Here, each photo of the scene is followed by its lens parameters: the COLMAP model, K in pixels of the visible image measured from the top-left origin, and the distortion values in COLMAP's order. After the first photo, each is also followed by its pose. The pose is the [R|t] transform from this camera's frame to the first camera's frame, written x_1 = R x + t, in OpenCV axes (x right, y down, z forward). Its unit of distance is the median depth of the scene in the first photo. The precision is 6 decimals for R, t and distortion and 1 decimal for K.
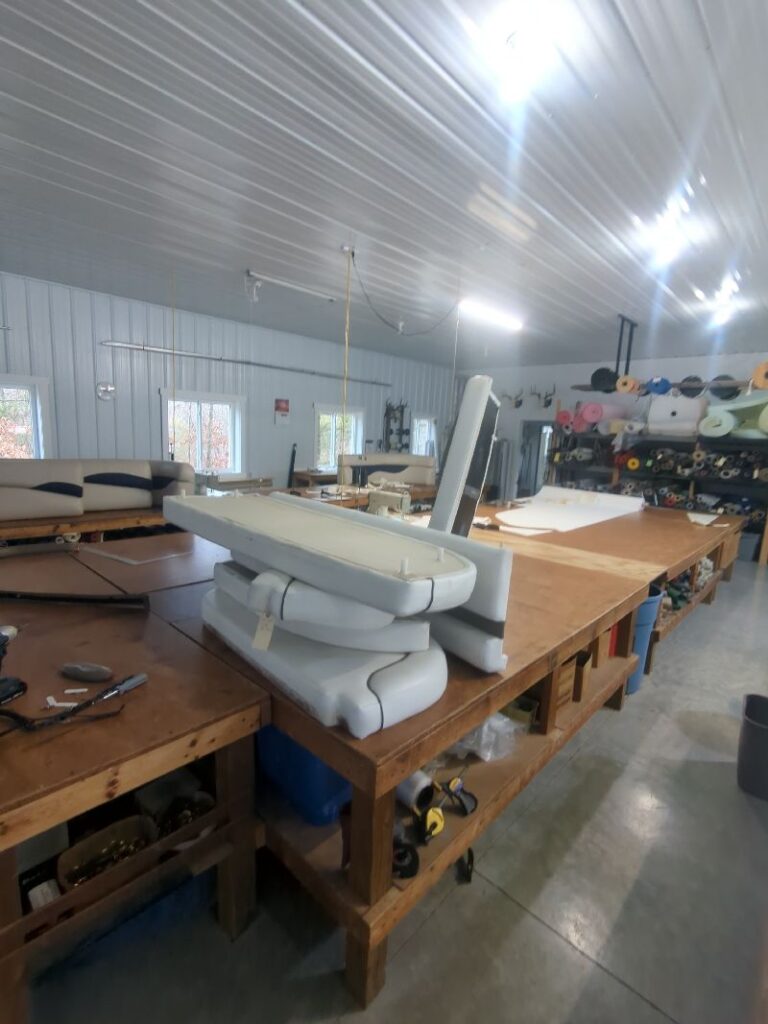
lens RADIAL K [[484.2, 0, 384.0], [0, 484.2, 512.0], [0, 0, 1]] dist [-0.004111, -0.000810]
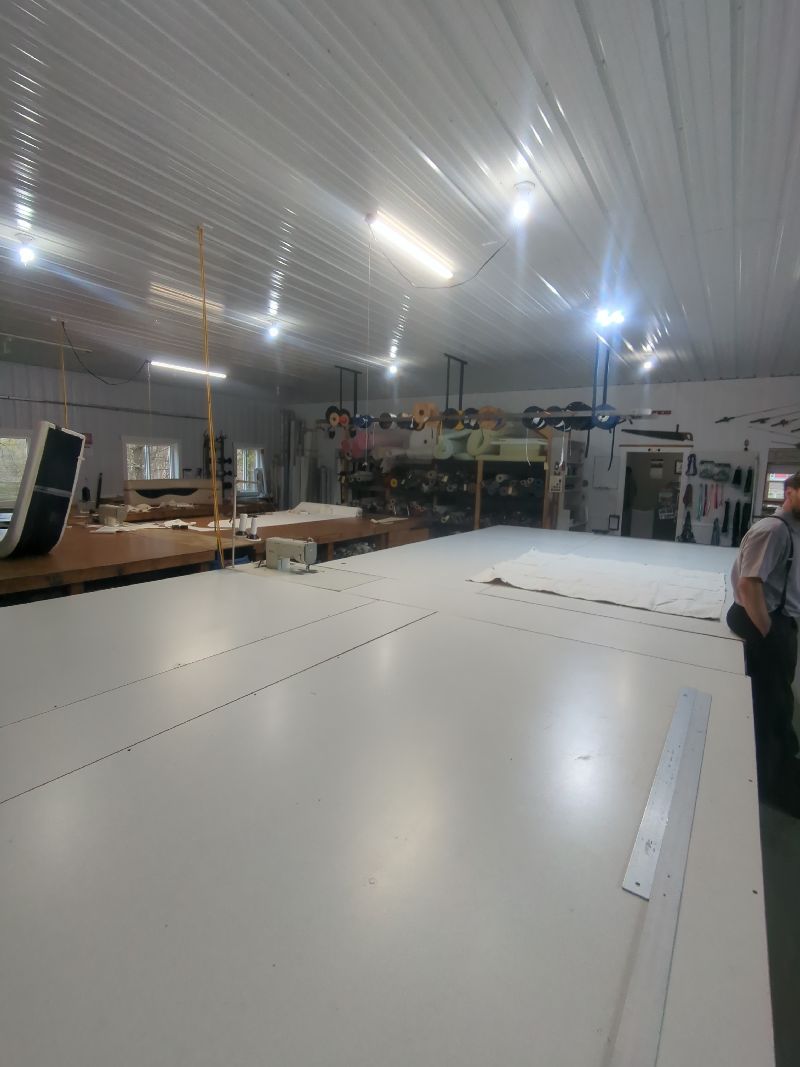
lens RADIAL K [[504.5, 0, 400.0], [0, 504.5, 533.5], [0, 0, 1]] dist [-0.004111, -0.000810]
pose [[0.986168, -0.039249, 0.161034, 0.320356], [0.043332, 0.998820, -0.021919, 0.056886], [-0.159984, 0.028593, 0.986705, -0.257399]]
